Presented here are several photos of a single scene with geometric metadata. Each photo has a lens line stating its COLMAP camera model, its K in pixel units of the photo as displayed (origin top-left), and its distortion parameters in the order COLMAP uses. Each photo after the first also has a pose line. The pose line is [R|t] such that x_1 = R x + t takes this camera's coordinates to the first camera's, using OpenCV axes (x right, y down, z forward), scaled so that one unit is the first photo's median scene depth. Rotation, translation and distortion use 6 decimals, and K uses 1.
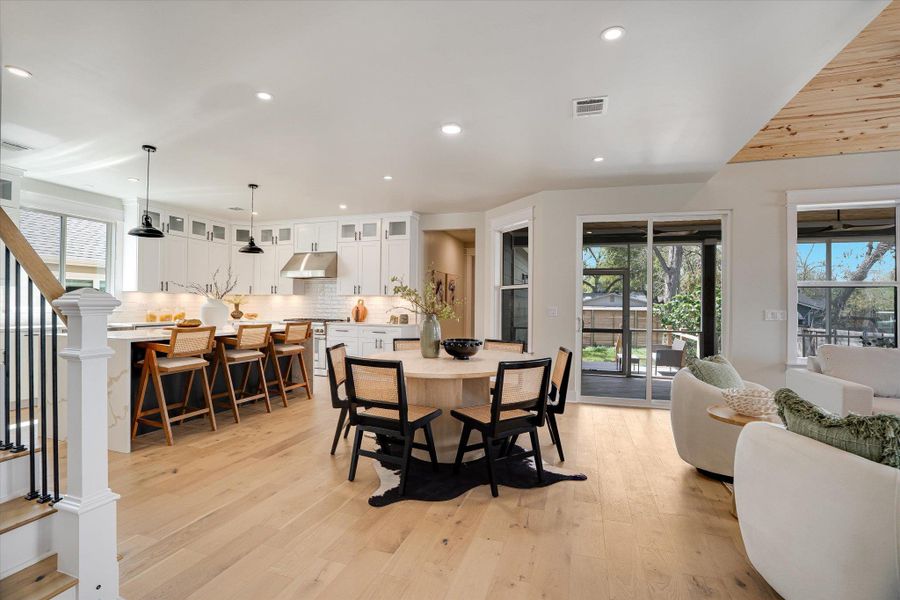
lens RADIAL K [[417.8, 0, 448.0], [0, 417.8, 303.3], [0, 0, 1]] dist [-0.070881, 0.026097]
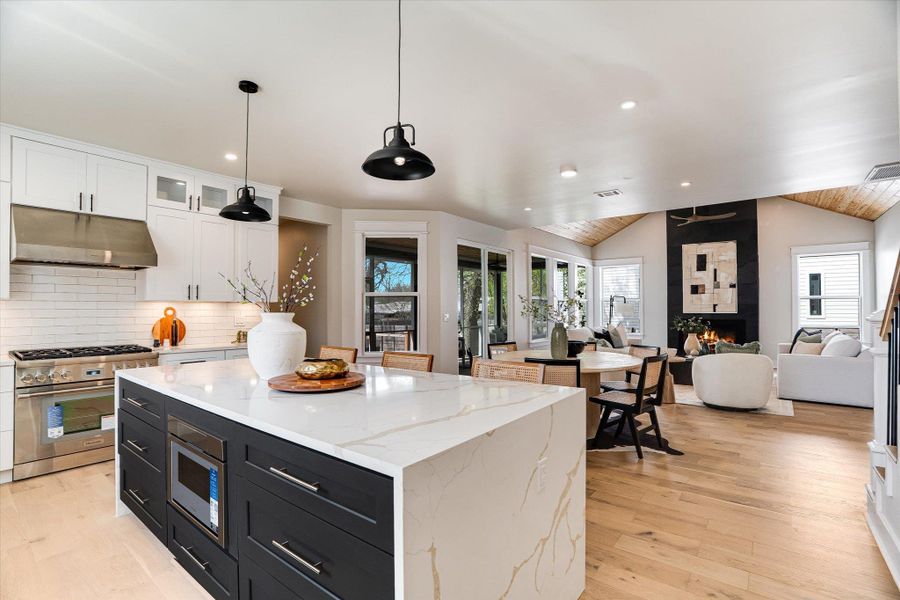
lens RADIAL K [[417.8, 0, 448.0], [0, 417.8, 303.3], [0, 0, 1]] dist [-0.070881, 0.026097]
pose [[0.353860, -0.000519, 0.935298, -0.710722], [0.004429, 0.999990, -0.001120, -0.015264], [-0.935288, 0.004539, 0.353859, 0.497135]]
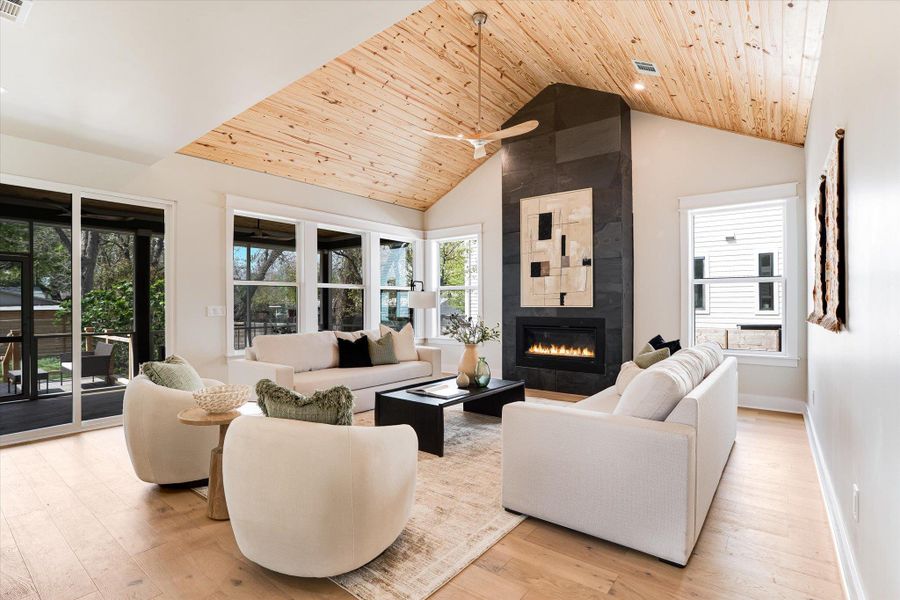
lens RADIAL K [[438.5, 0, 447.1], [0, 438.5, 301.0], [0, 0, 1]] dist [-0.073184, 0.031785]
pose [[0.346713, -0.007866, 0.937938, -0.018003], [0.006030, 0.999963, 0.006157, 0.000089], [-0.937952, 0.003521, 0.346747, 0.039580]]
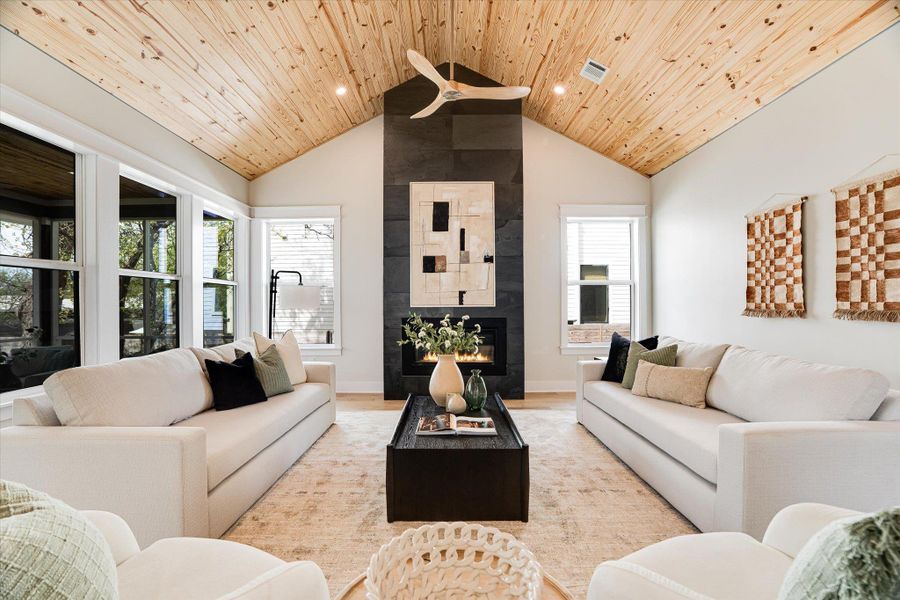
lens RADIAL K [[417.8, 0, 448.0], [0, 417.8, 303.3], [0, 0, 1]] dist [-0.070881, 0.026097]
pose [[-0.305157, -0.010102, 0.952248, 0.169741], [-0.000721, 0.999946, 0.010377, 0.005541], [-0.952302, 0.002480, -0.305148, 0.404870]]
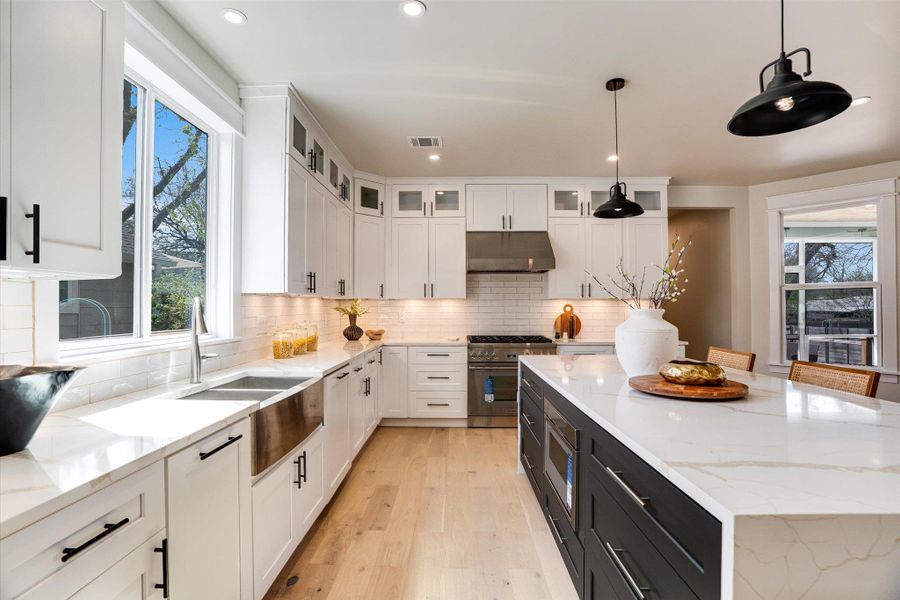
lens RADIAL K [[417.8, 0, 448.0], [0, 417.8, 303.3], [0, 0, 1]] dist [-0.070881, 0.026097]
pose [[0.958257, -0.011298, 0.285686, -0.682722], [0.012733, 0.999914, -0.003166, -0.013833], [-0.285625, 0.006672, 0.958318, 0.484068]]
